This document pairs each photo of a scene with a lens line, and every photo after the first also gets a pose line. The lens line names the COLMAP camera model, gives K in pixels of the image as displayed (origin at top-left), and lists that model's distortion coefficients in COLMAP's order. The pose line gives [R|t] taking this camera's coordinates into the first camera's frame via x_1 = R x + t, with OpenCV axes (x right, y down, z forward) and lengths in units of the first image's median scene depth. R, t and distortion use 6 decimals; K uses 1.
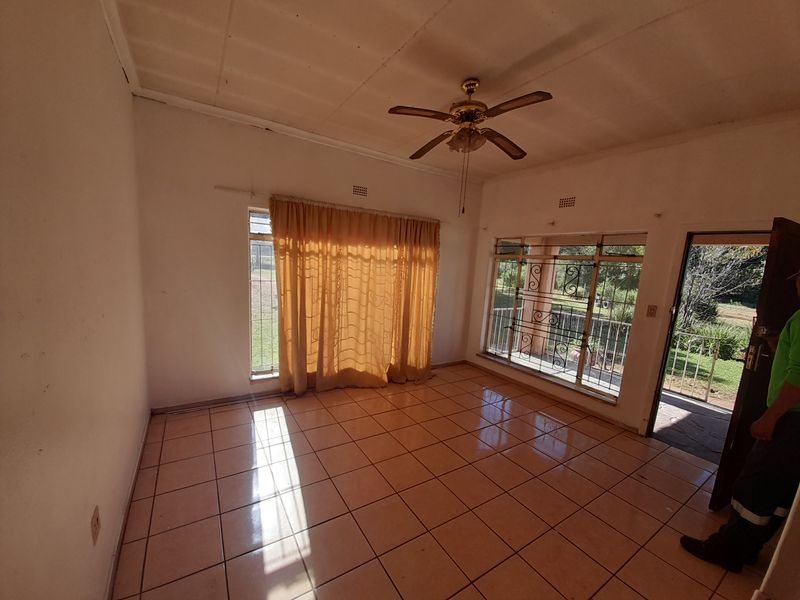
lens RADIAL K [[314.6, 0, 393.8], [0, 314.6, 307.3], [0, 0, 1]] dist [0.001922, -0.010842]
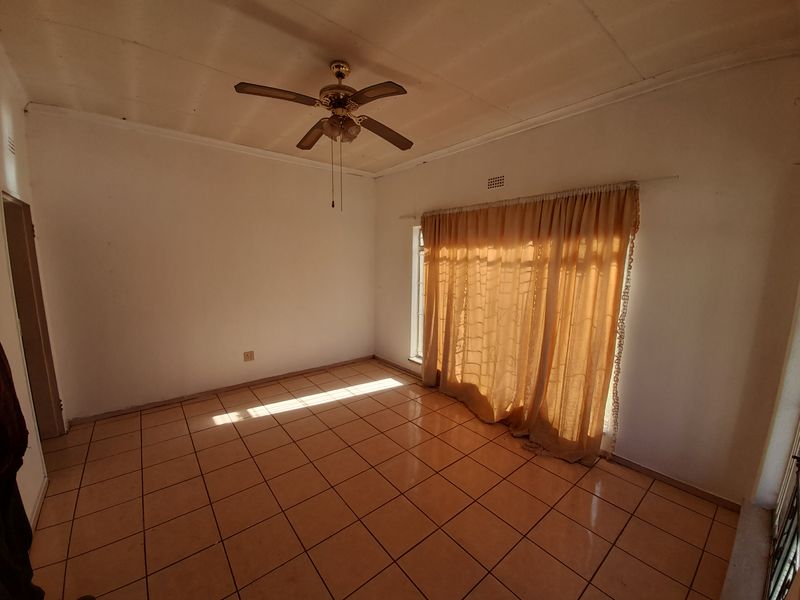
lens RADIAL K [[314.6, 0, 393.8], [0, 314.6, 307.3], [0, 0, 1]] dist [0.001922, -0.010842]
pose [[0.123766, 0.094314, -0.987819, 0.728454], [-0.148116, 0.986077, 0.075590, -0.060588], [0.981195, 0.136956, 0.136012, 0.658345]]
